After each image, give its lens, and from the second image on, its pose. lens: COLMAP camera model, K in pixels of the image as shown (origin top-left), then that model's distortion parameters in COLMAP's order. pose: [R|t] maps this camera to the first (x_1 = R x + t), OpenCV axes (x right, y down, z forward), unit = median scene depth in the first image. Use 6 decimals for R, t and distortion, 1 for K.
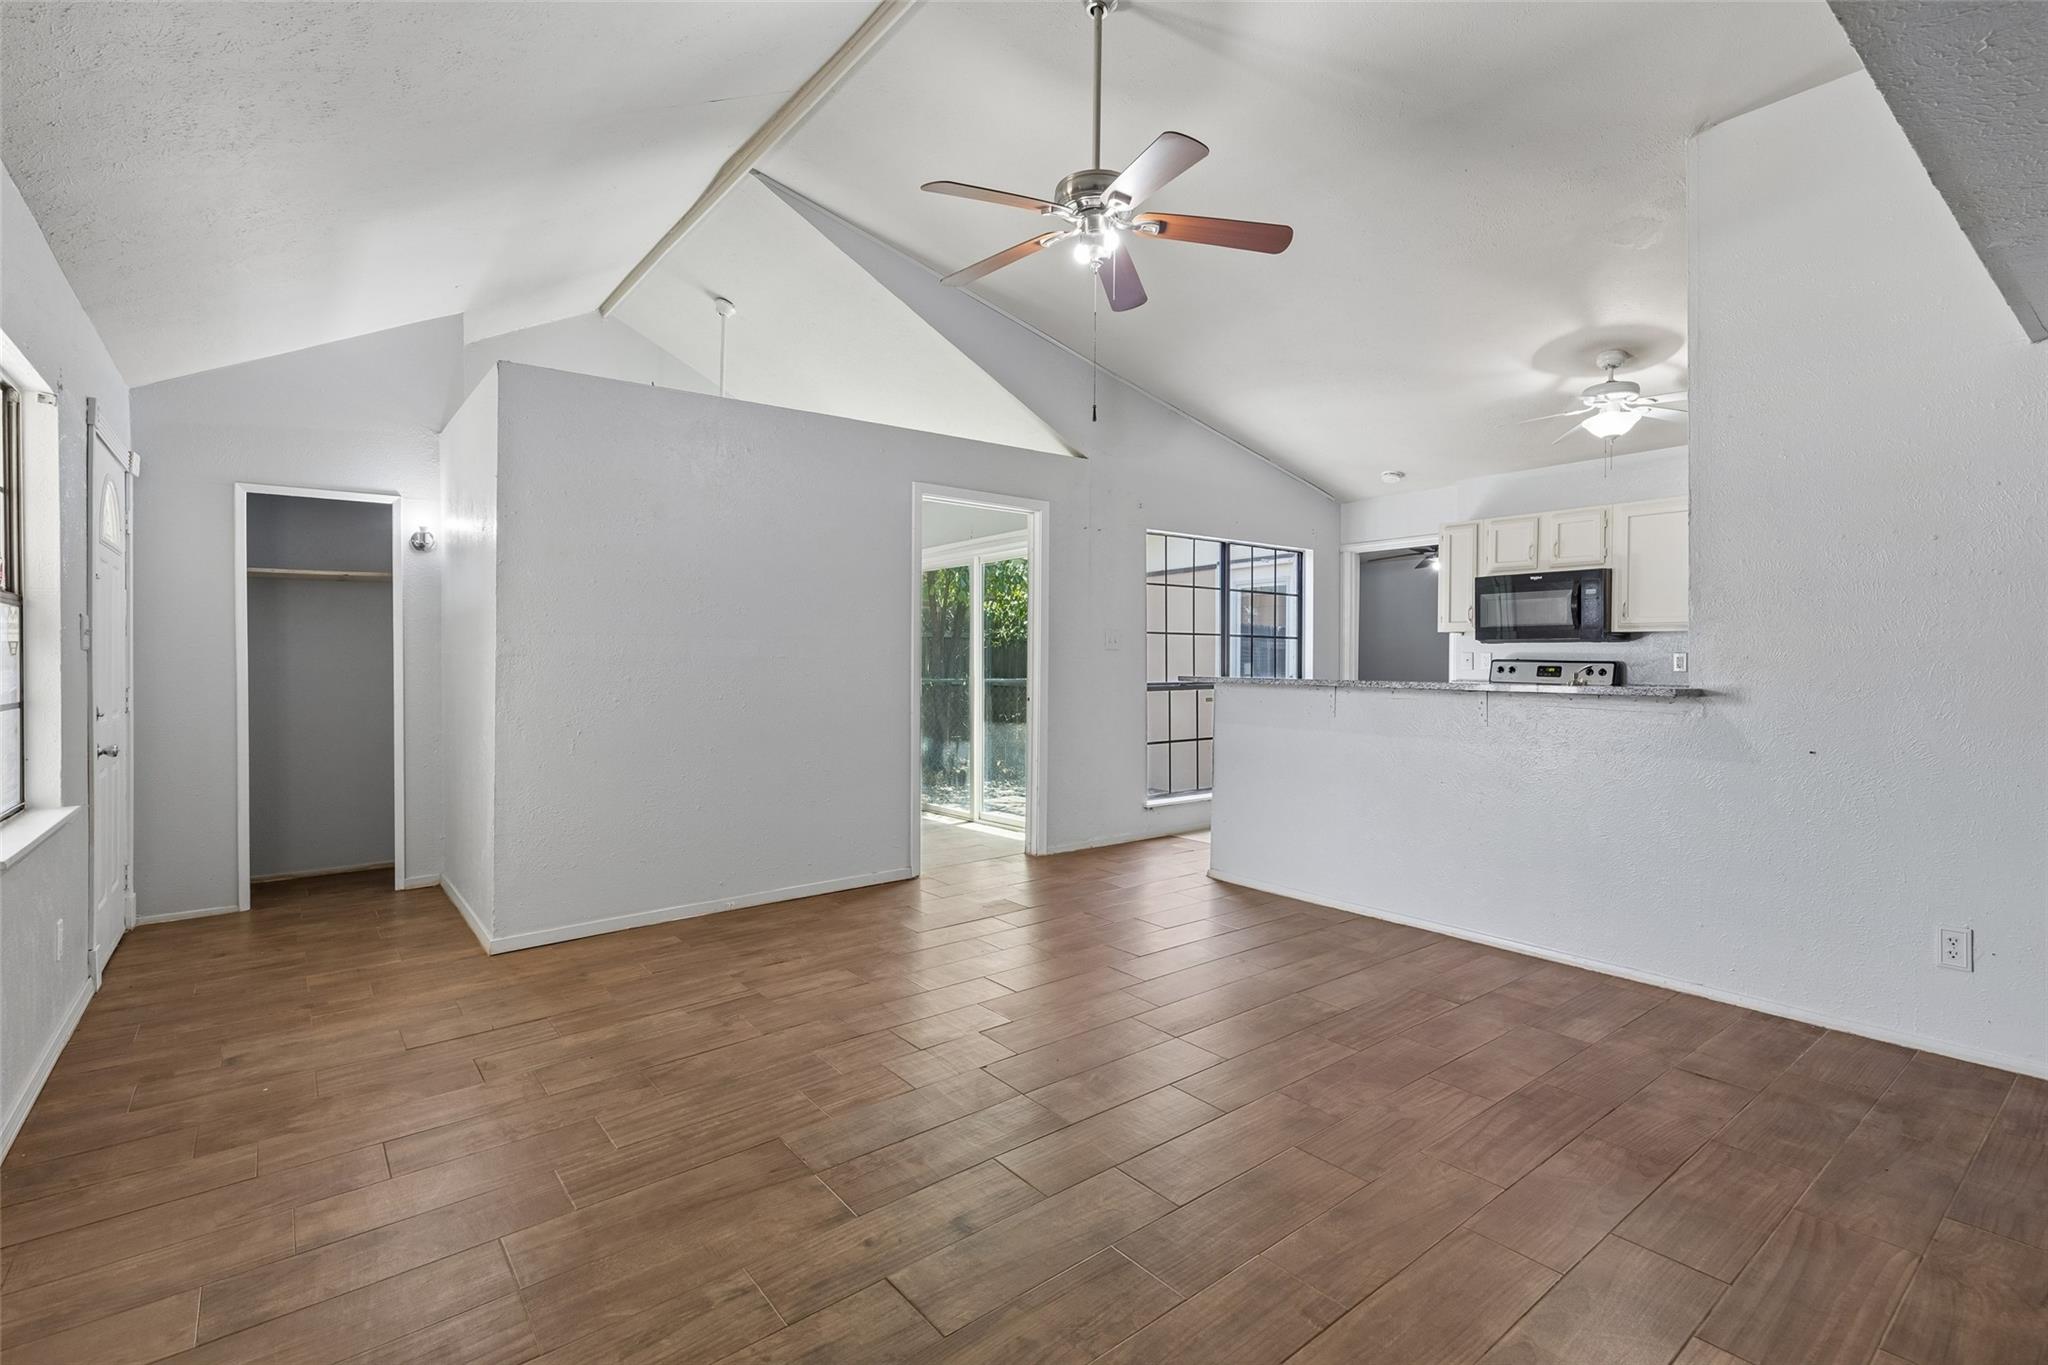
lens RADIAL K [[939.6, 0, 1031.7], [0, 939.6, 671.2], [0, 0, 1]] dist [0.023067, -0.000004]
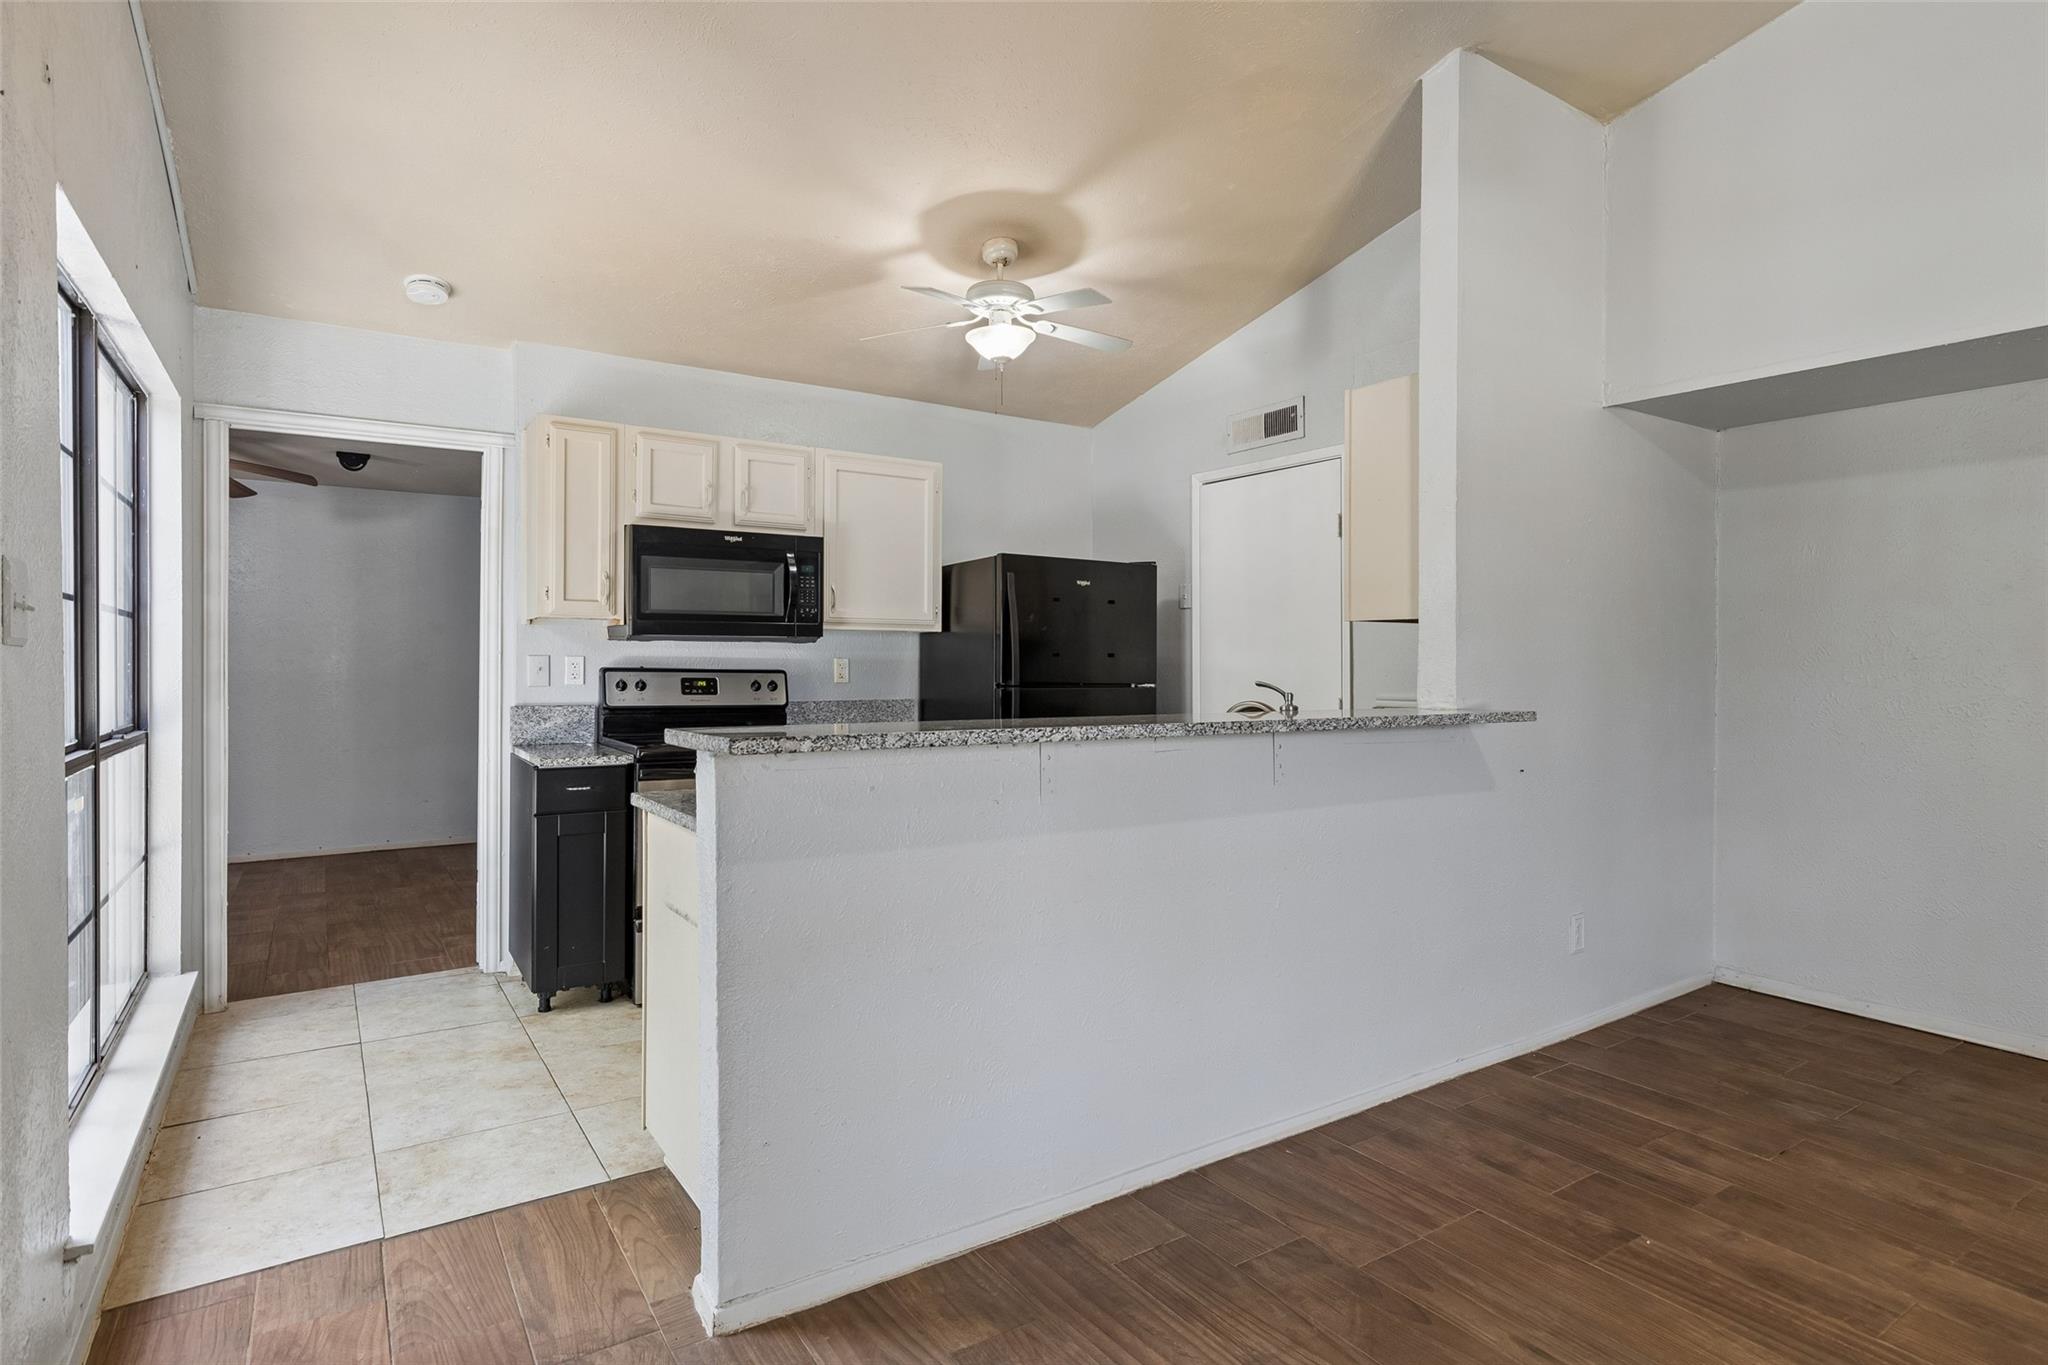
lens RADIAL K [[1069.0, 0, 1038.9], [0, 1069.0, 655.5], [0, 0, 1]] dist [0.006863, 0.000594]
pose [[0.076816, 0.000316, 0.997045, -0.164501], [0.009731, 0.999952, -0.001067, -0.019191], [-0.996998, 0.009784, 0.076809, 0.779413]]
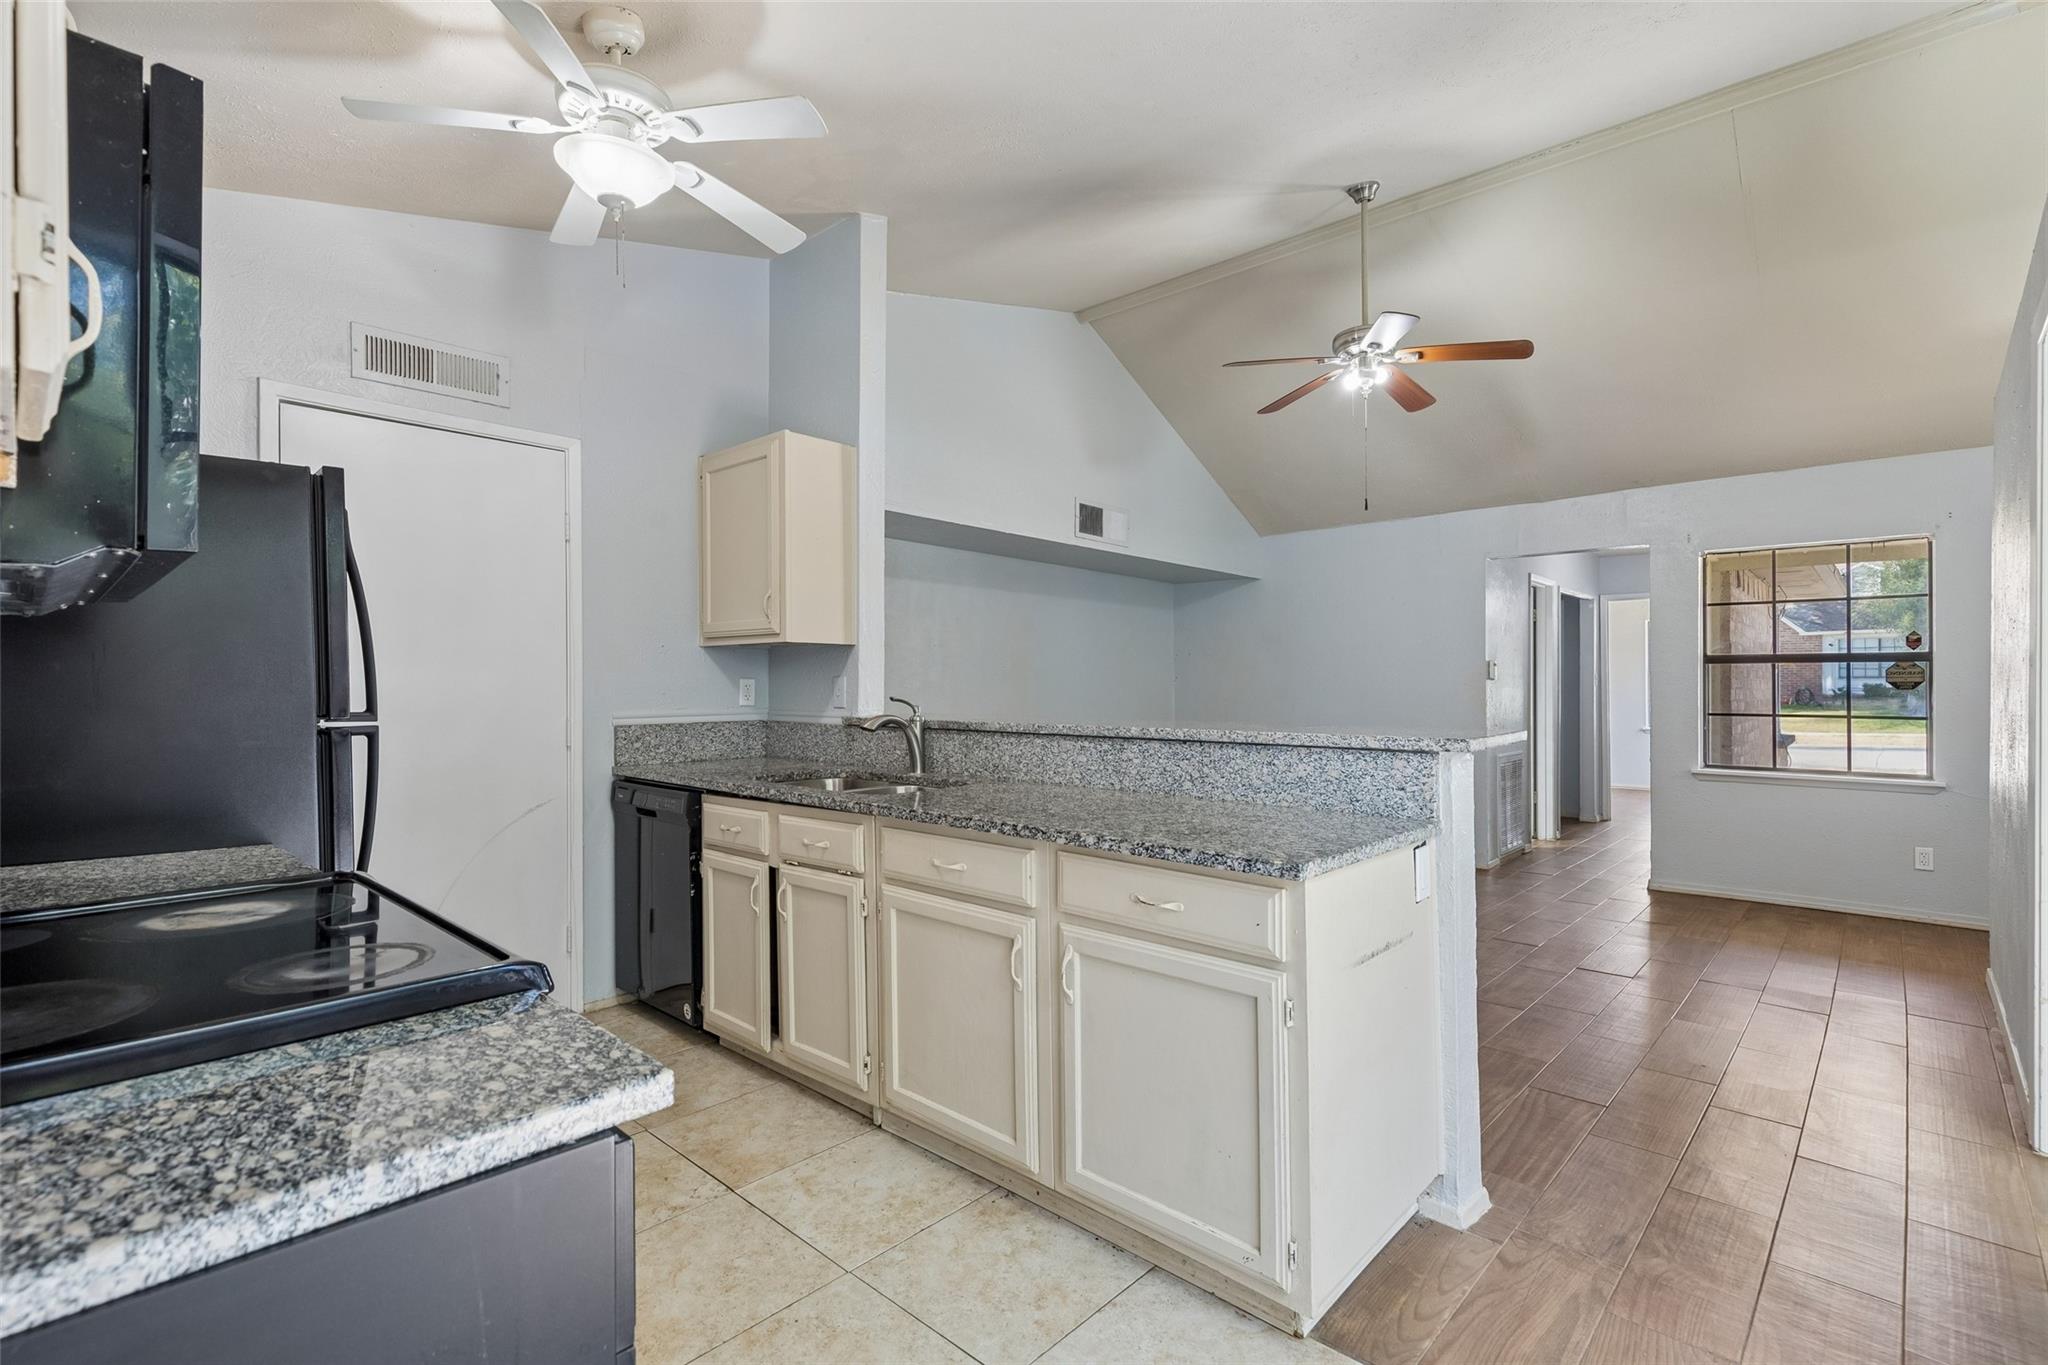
lens RADIAL K [[939.6, 0, 1031.7], [0, 939.6, 671.2], [0, 0, 1]] dist [0.023067, -0.000004]
pose [[-0.987856, -0.002499, -0.155354, 0.416626], [-0.002758, 0.999995, 0.001453, -0.020815], [0.155349, 0.001864, -0.987858, 1.267930]]
